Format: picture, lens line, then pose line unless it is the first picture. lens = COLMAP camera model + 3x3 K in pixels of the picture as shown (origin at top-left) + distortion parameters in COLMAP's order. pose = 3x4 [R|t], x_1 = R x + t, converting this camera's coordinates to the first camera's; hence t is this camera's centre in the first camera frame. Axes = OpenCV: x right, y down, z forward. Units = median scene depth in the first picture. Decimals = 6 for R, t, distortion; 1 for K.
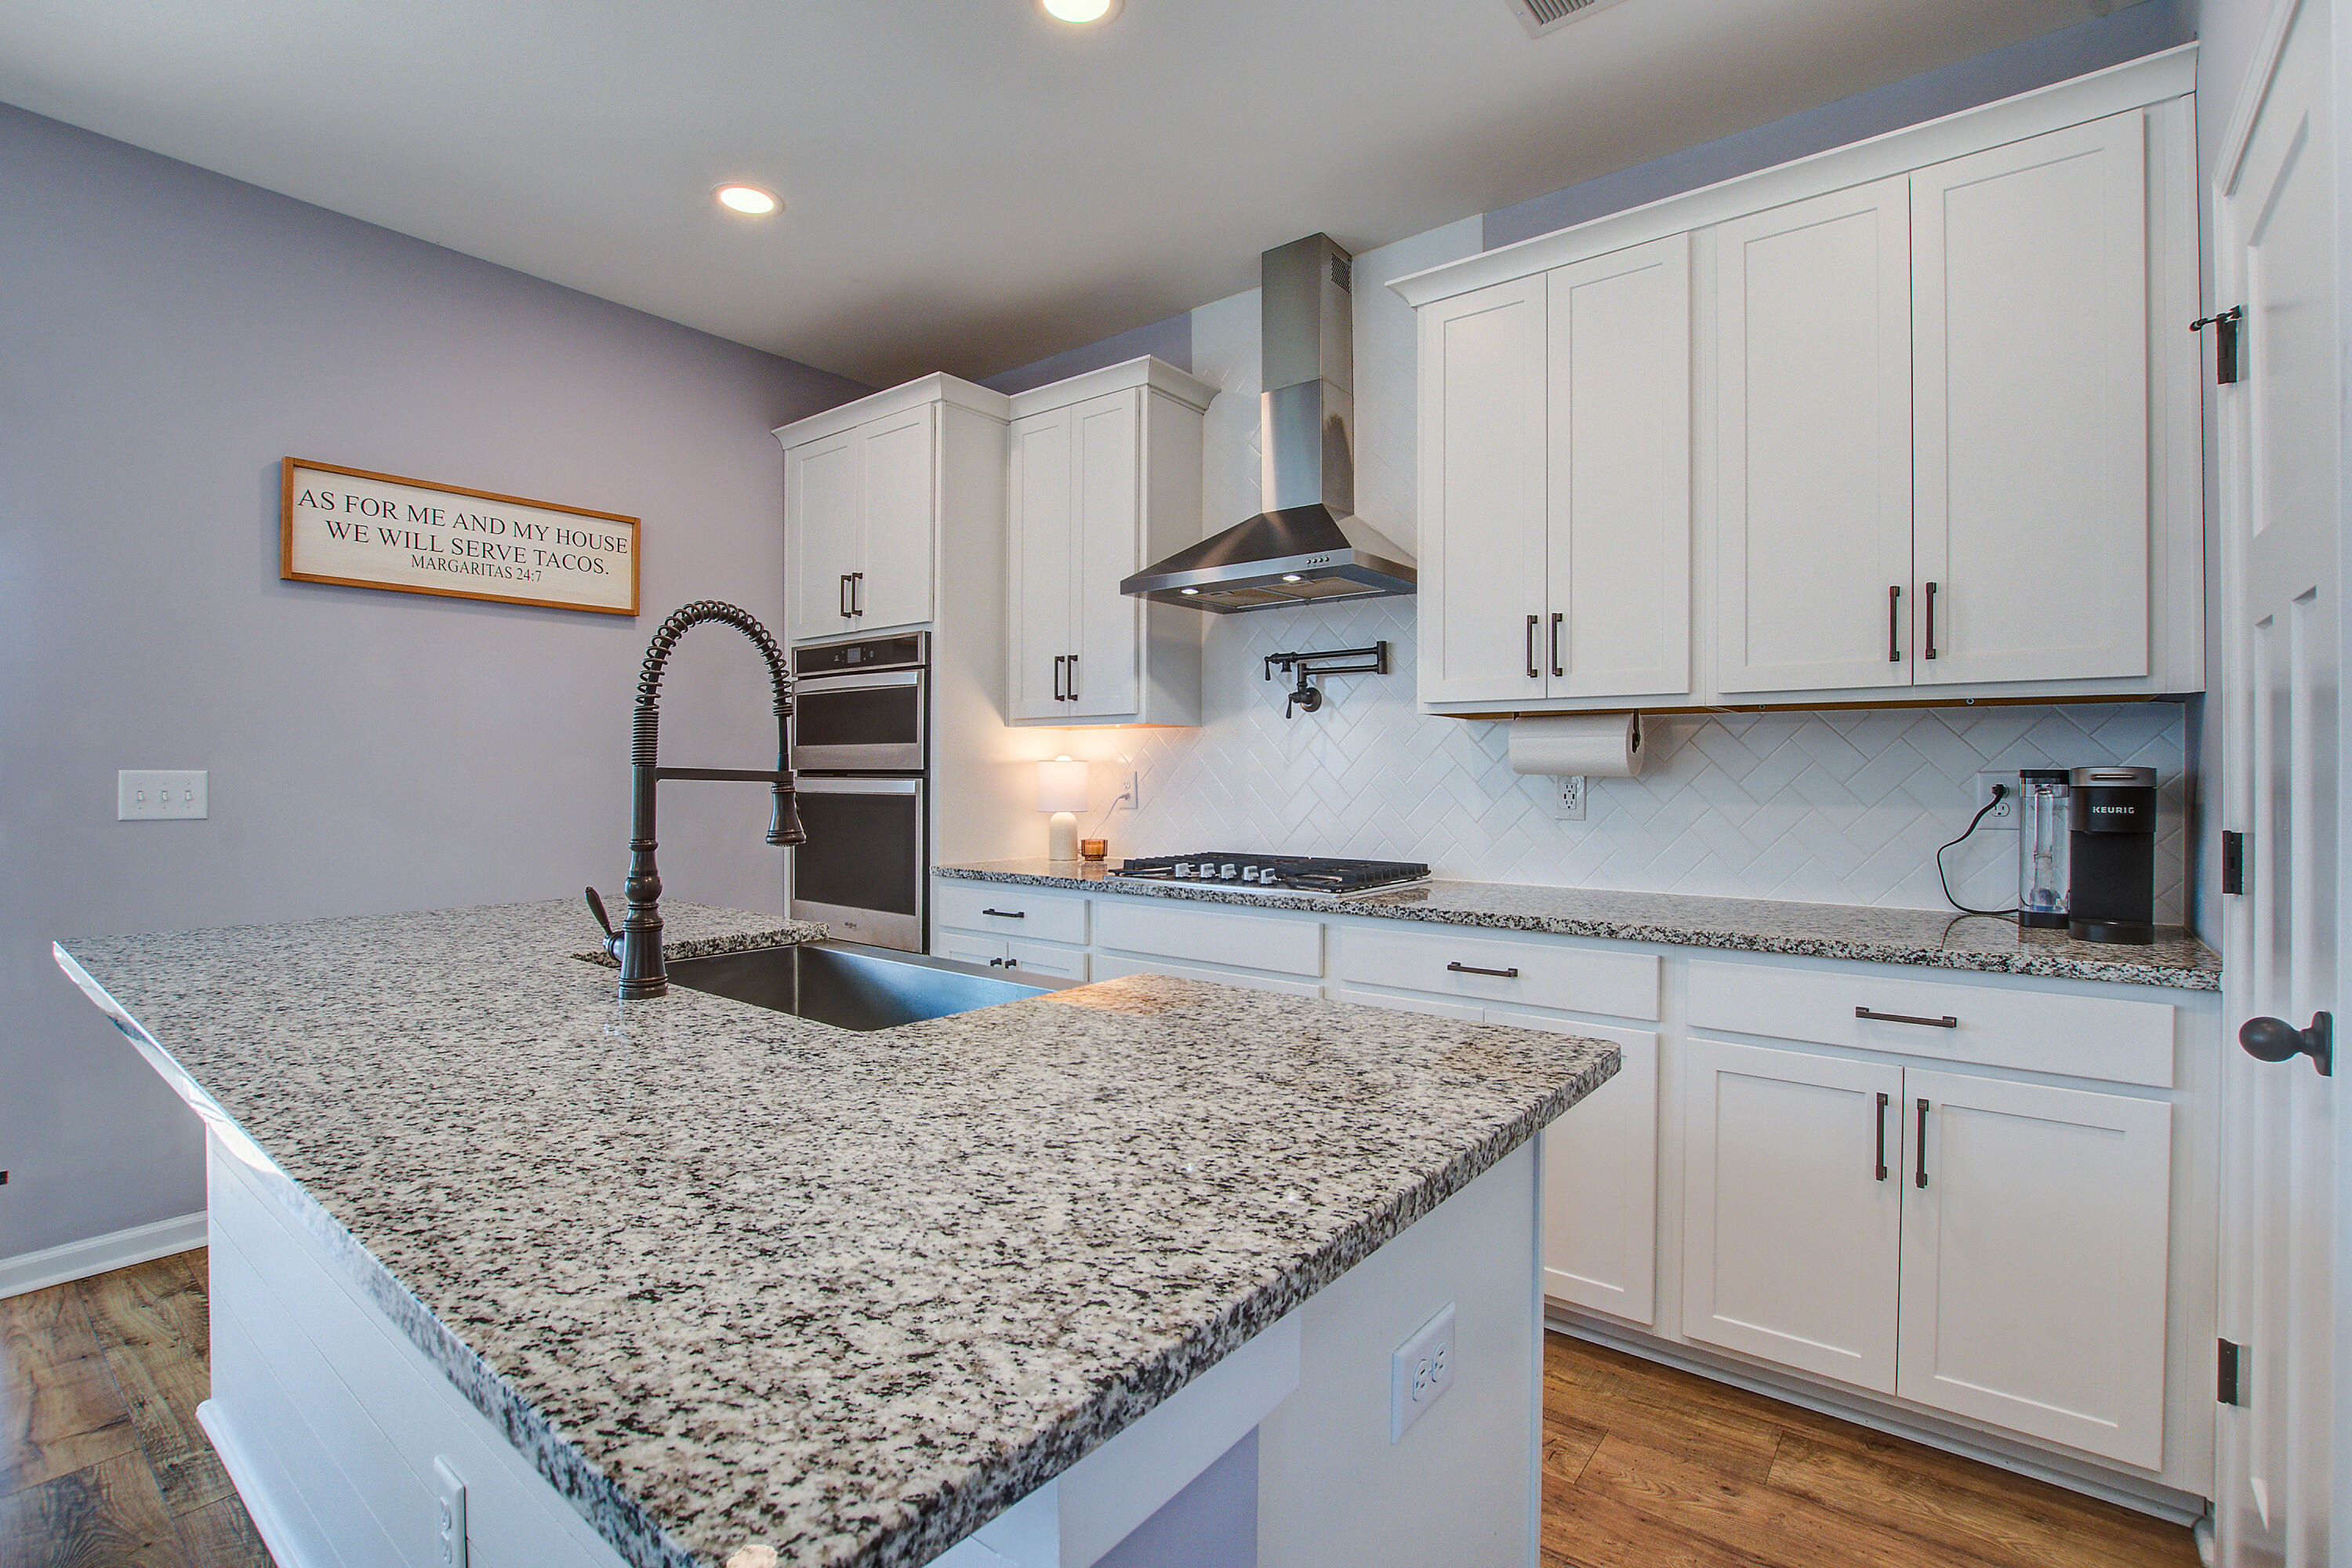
lens RADIAL K [[1072.7, 0, 1176.4], [0, 1072.7, 778.9], [0, 0, 1]] dist [-0.027679, 0.002880]
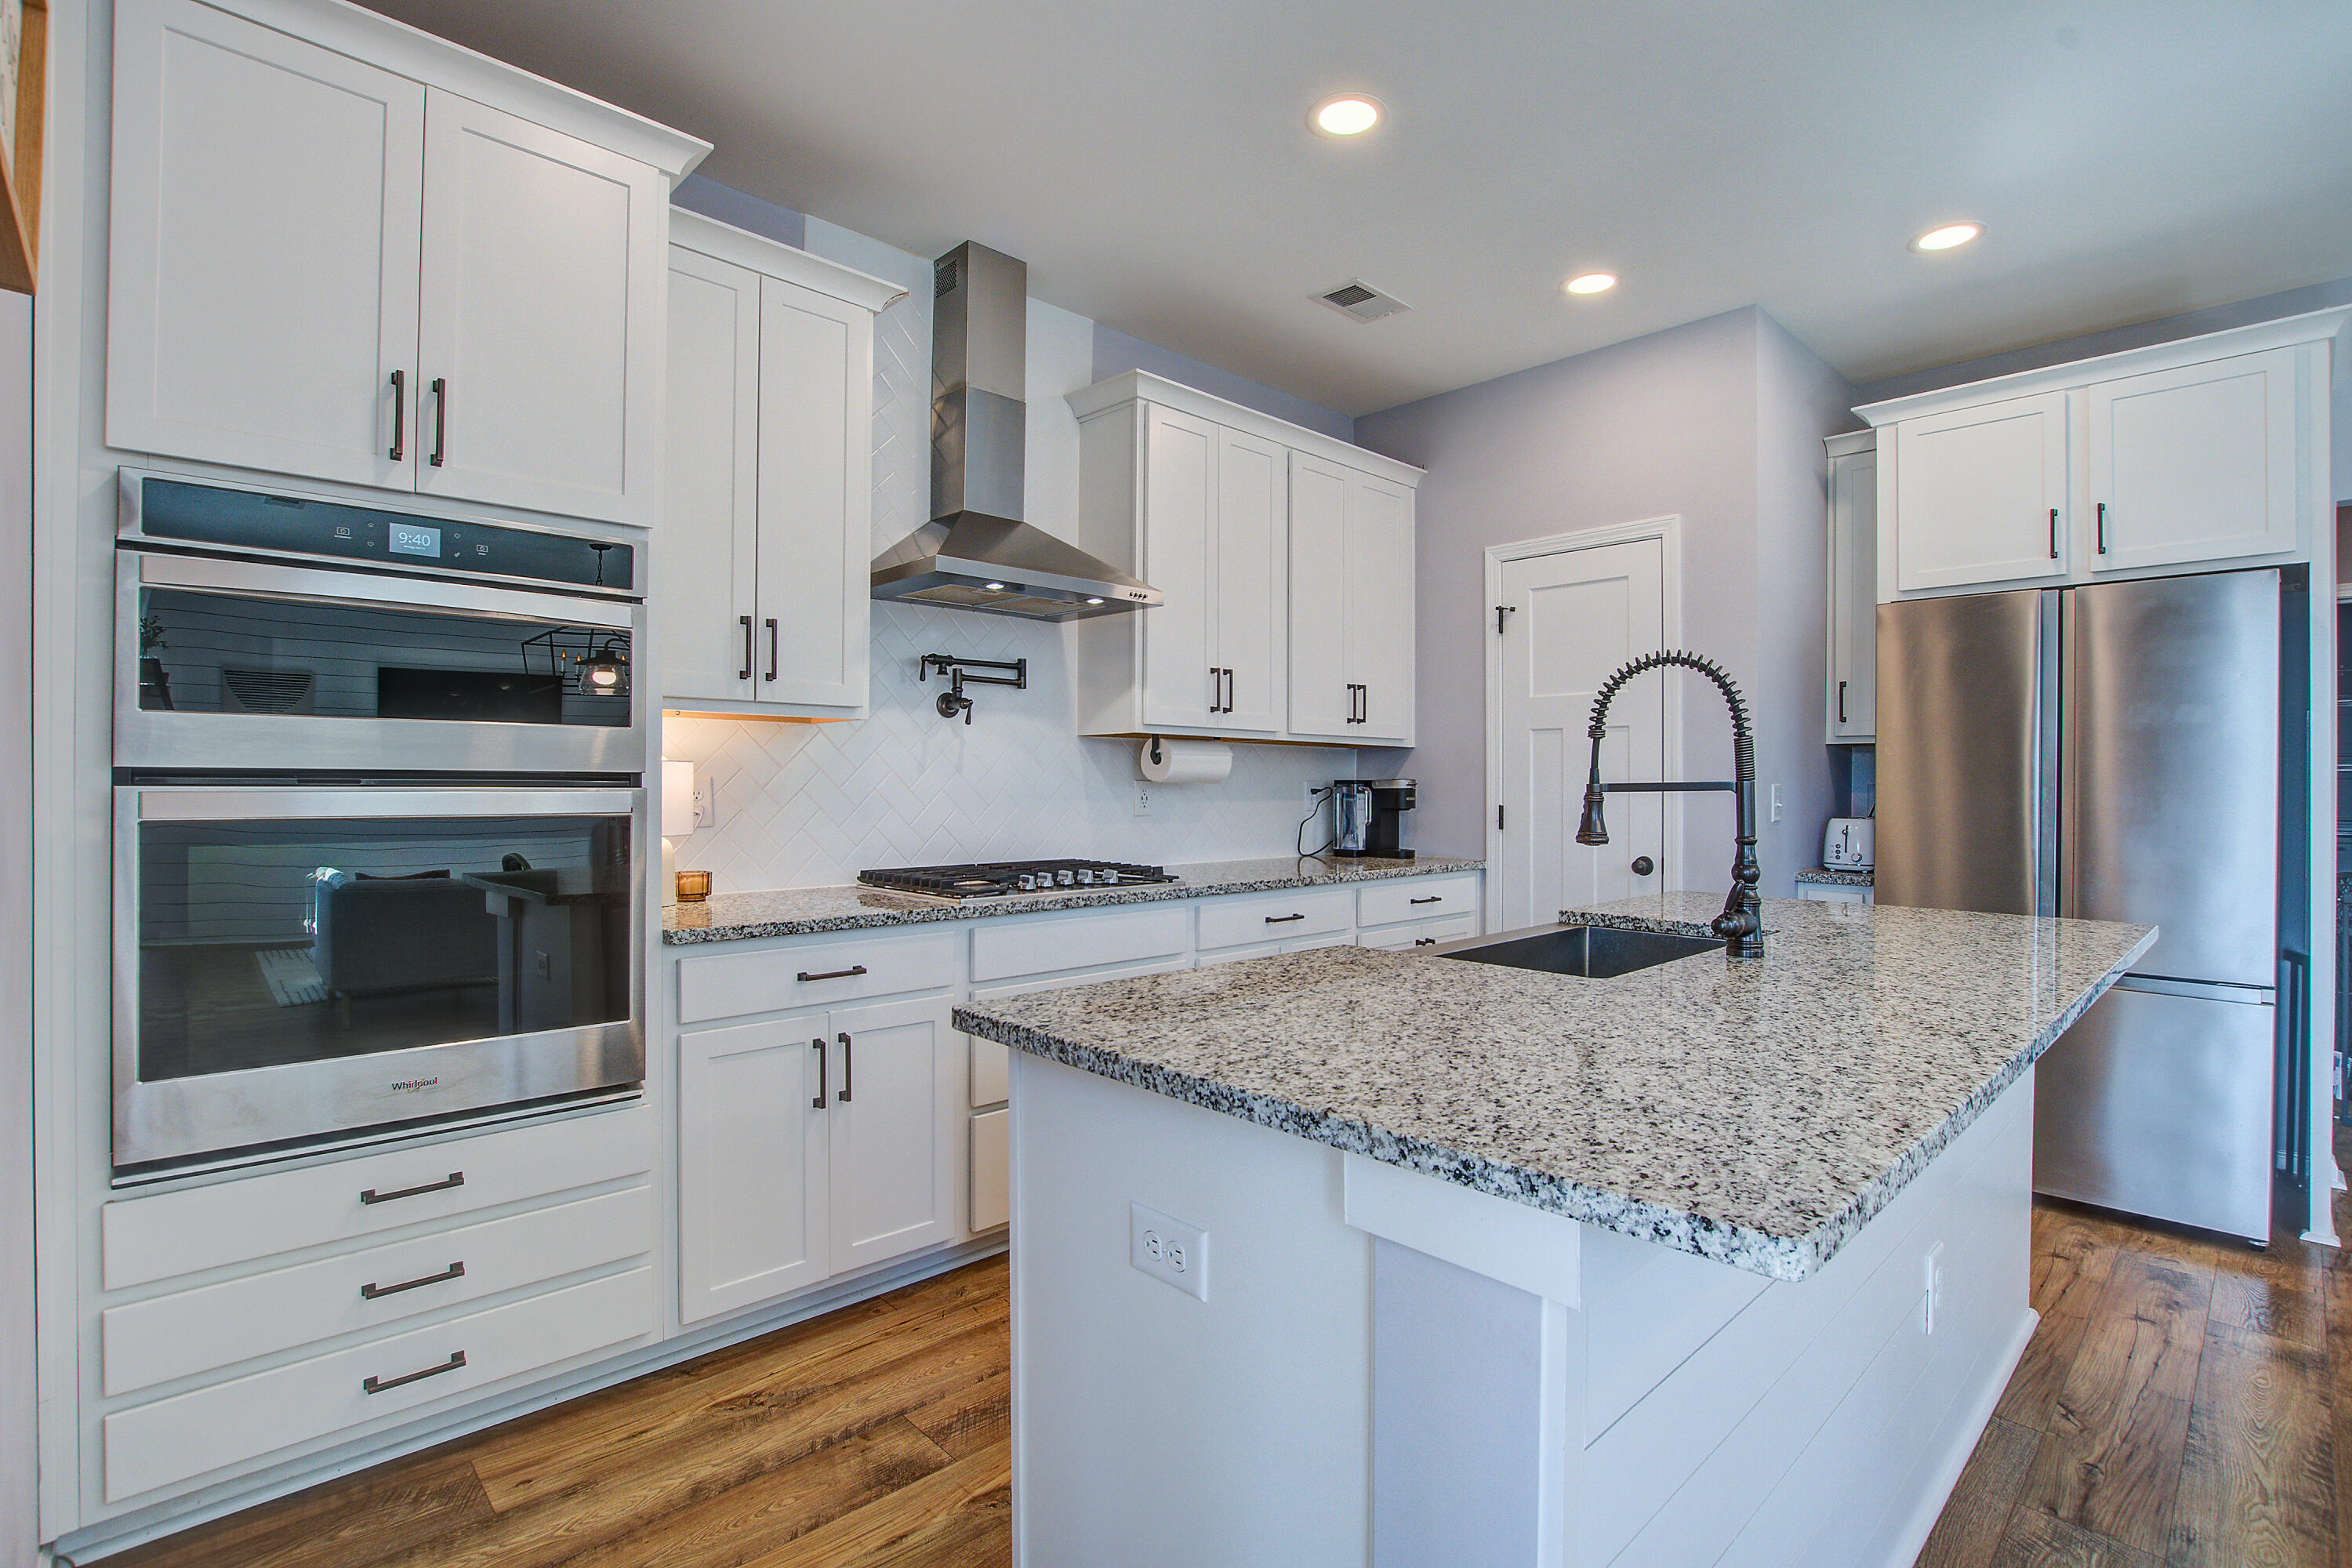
lens RADIAL K [[1103.8, 0, 1168.3], [0, 1103.8, 785.9], [0, 0, 1]] dist [-0.018226, 0.000106]
pose [[0.136160, -0.004953, 0.990675, -0.915248], [-0.001265, 0.999986, 0.005174, -0.005922], [-0.990686, -0.001958, 0.136152, 0.714339]]
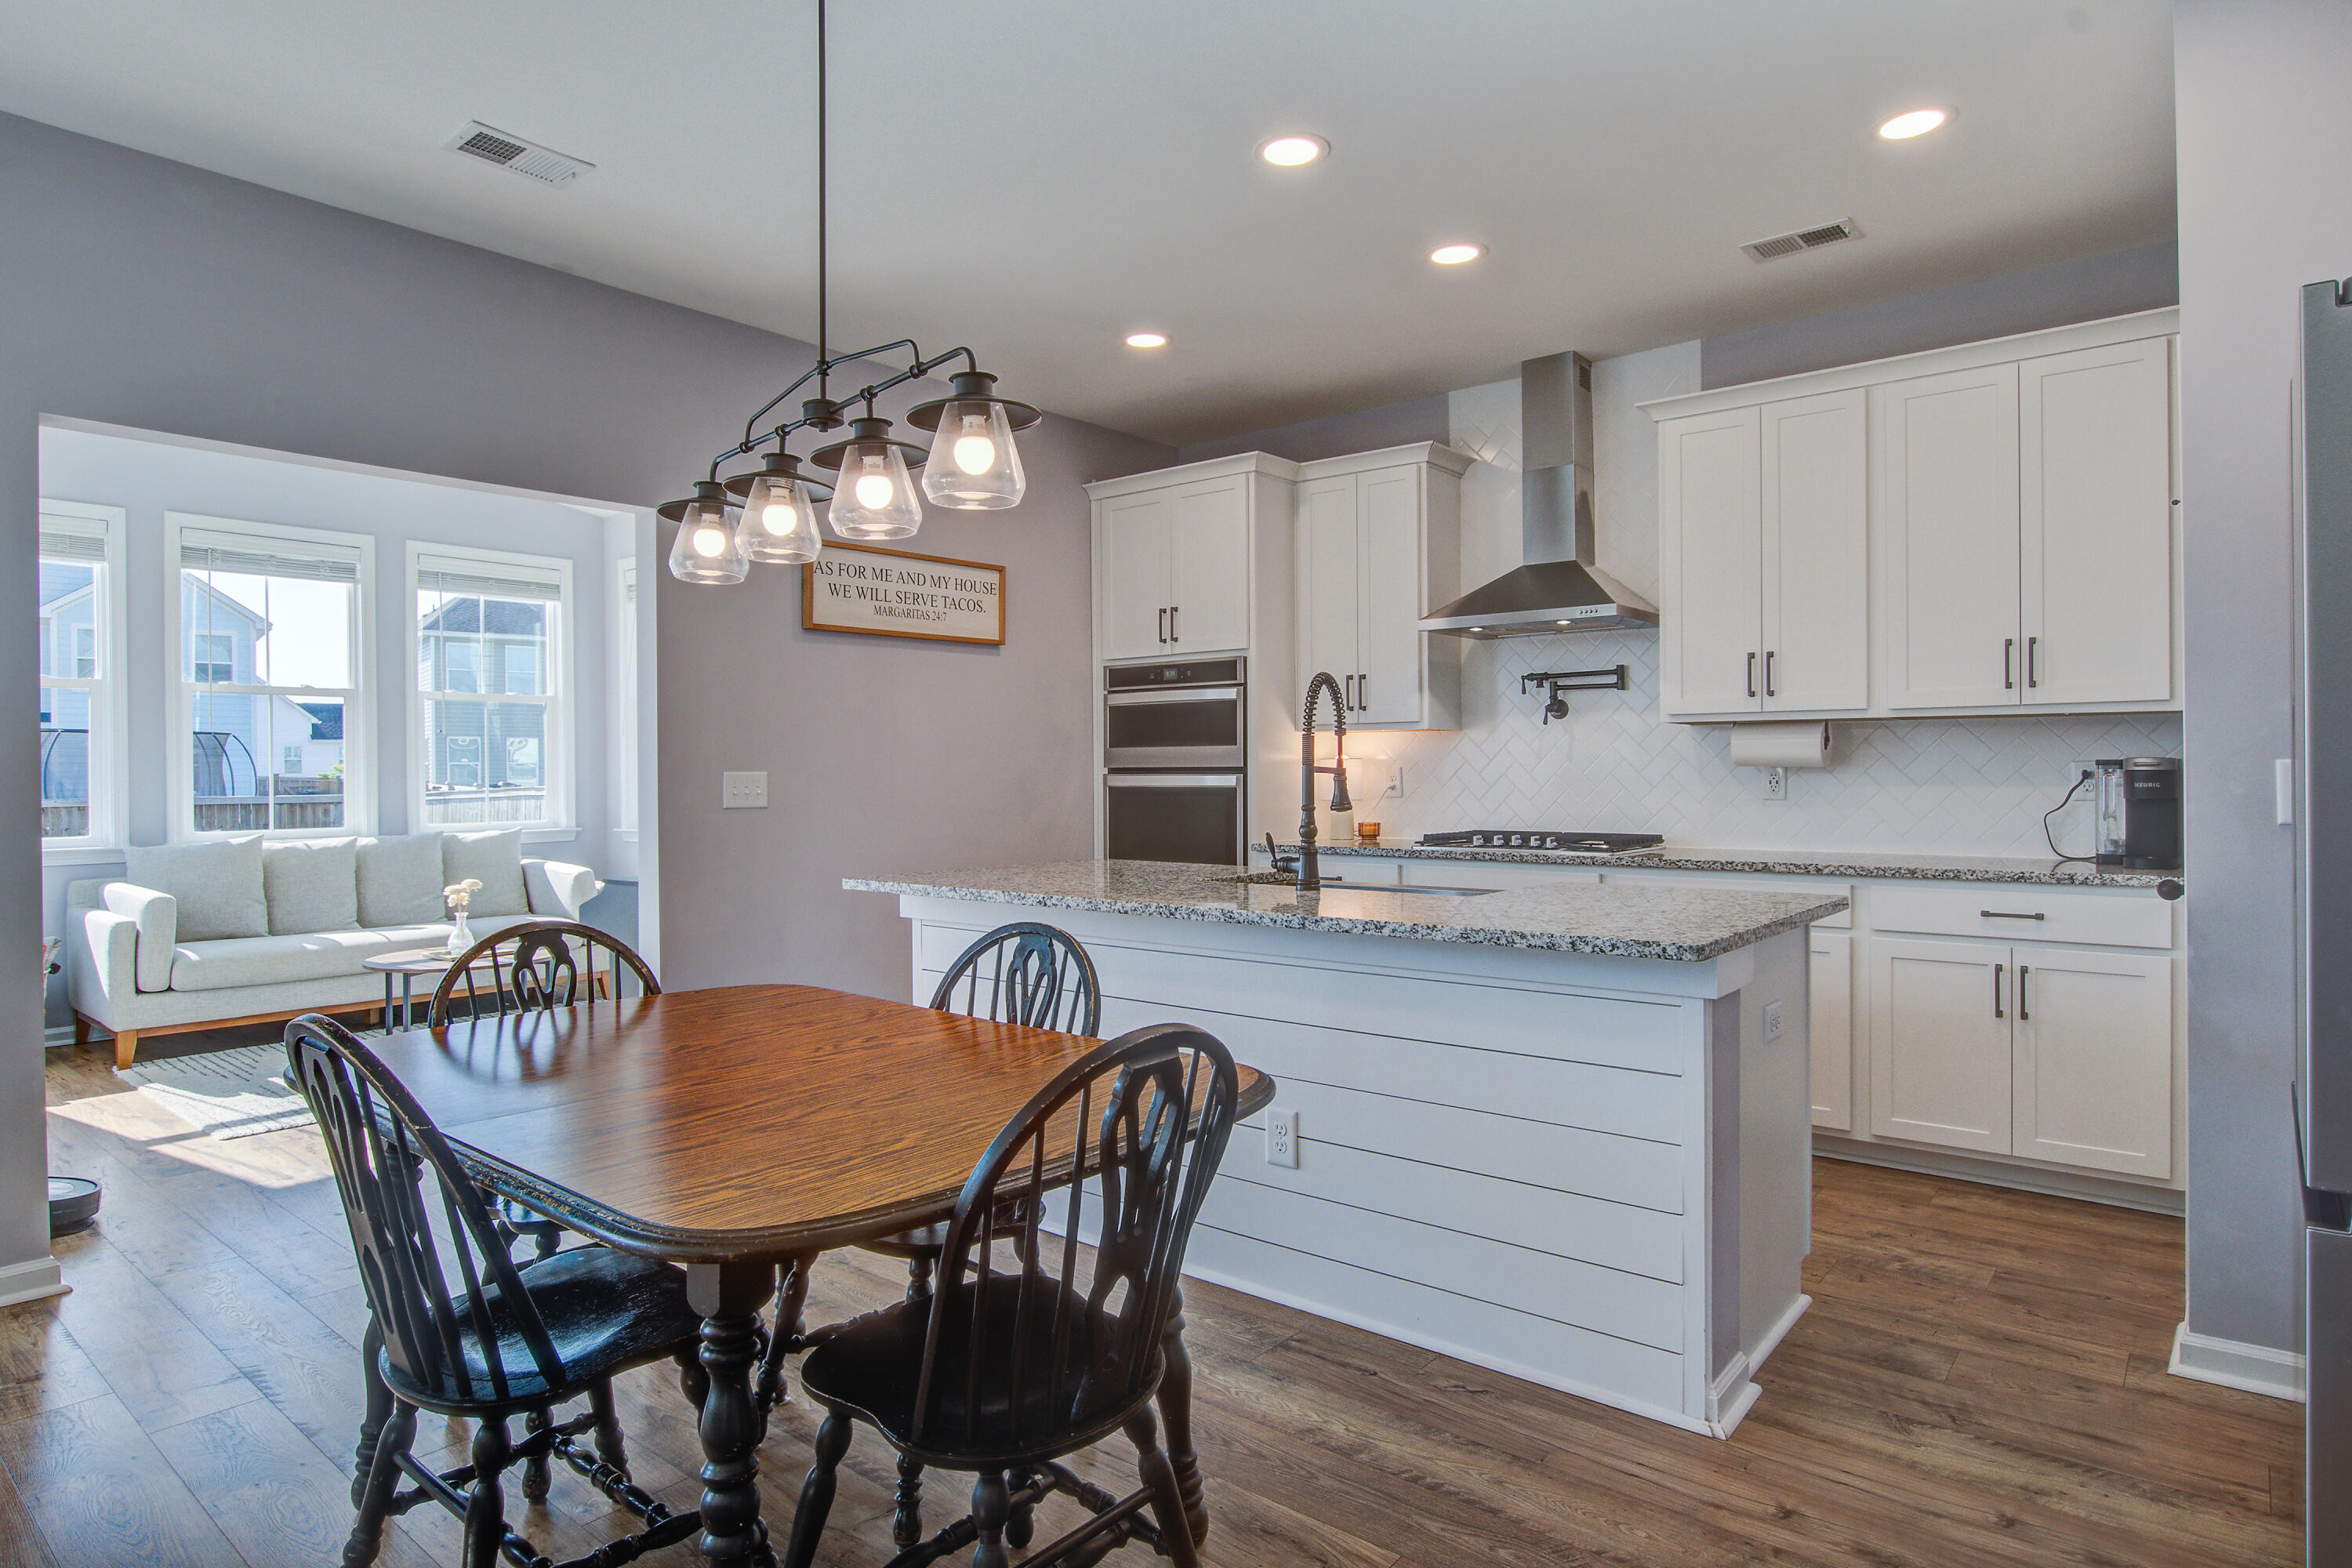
lens RADIAL K [[1298.2, 0, 1174.2], [0, 1298.2, 771.2], [0, 0, 1]] dist [-0.008078, -0.000074]
pose [[0.999684, -0.008719, -0.023588, -0.319997], [0.008612, 0.999952, -0.004636, 0.003224], [0.023627, 0.004431, 0.999711, -0.596182]]
